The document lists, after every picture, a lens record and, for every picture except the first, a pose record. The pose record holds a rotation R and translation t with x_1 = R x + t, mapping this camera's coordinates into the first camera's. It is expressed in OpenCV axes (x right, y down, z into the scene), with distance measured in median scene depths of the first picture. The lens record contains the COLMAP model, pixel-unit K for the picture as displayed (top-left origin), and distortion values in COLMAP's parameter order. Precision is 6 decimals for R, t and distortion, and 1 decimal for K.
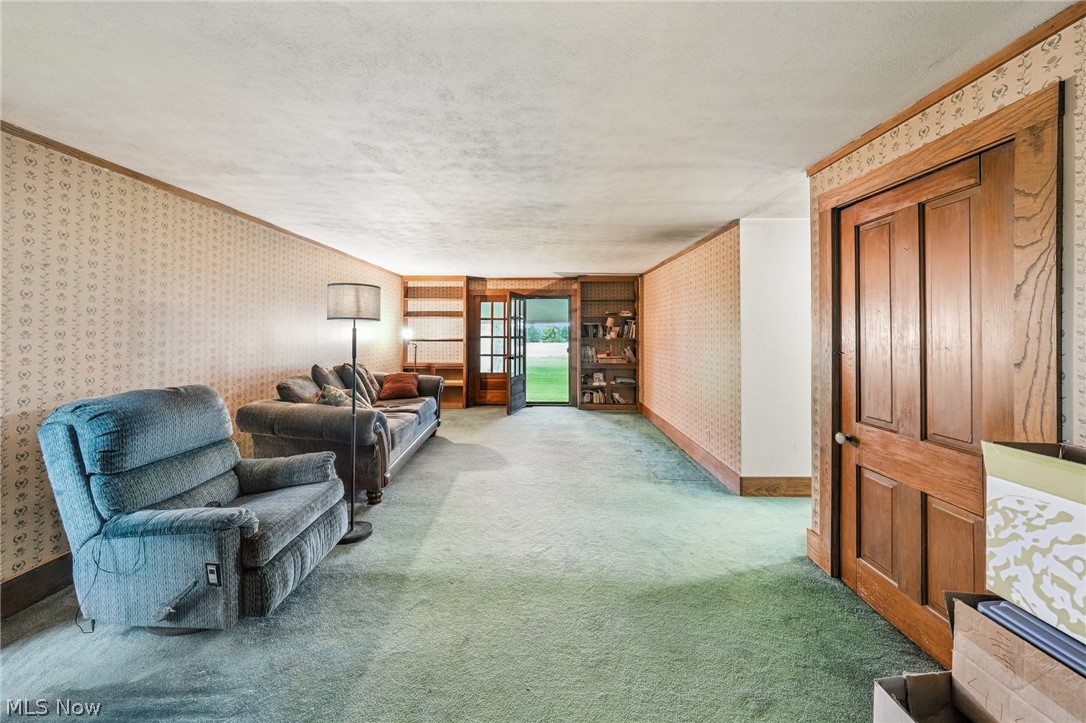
lens RADIAL K [[395.5, 0, 534.5], [0, 395.5, 332.4], [0, 0, 1]] dist [-0.009009, 0.002273]
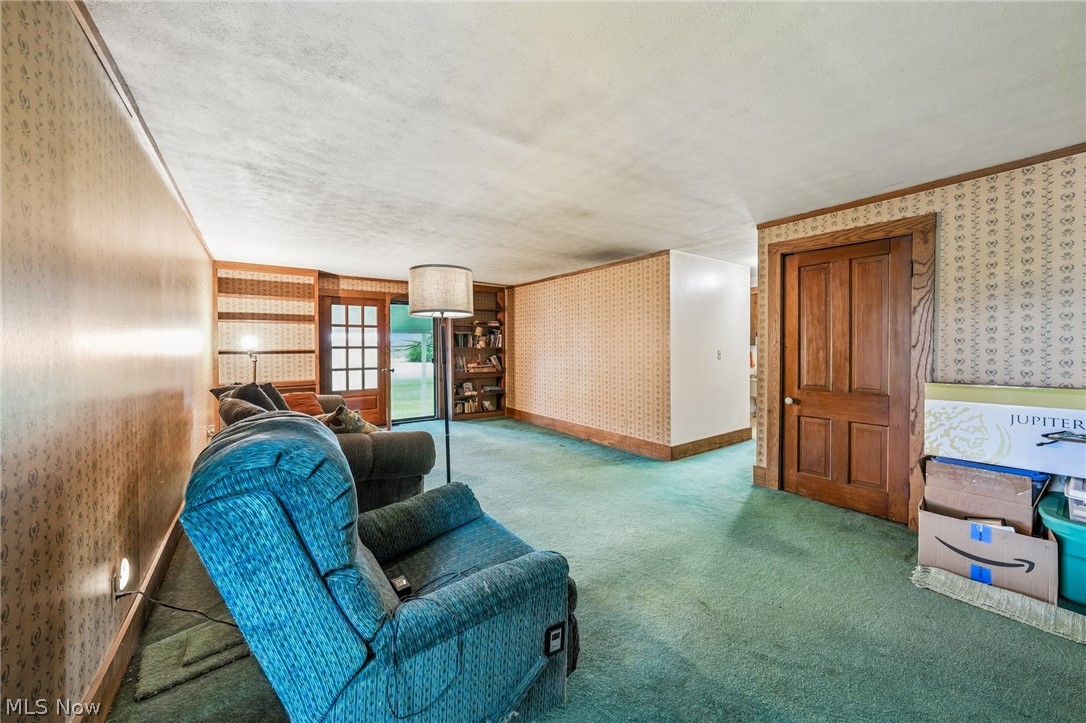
lens RADIAL K [[395.5, 0, 545.3], [0, 395.5, 355.3], [0, 0, 1]] dist [-0.009009, 0.002273]
pose [[0.803218, -0.020347, 0.595338, -0.280279], [0.007681, 0.999687, 0.023803, 0.012120], [-0.595636, -0.014547, 0.803123, 0.091217]]
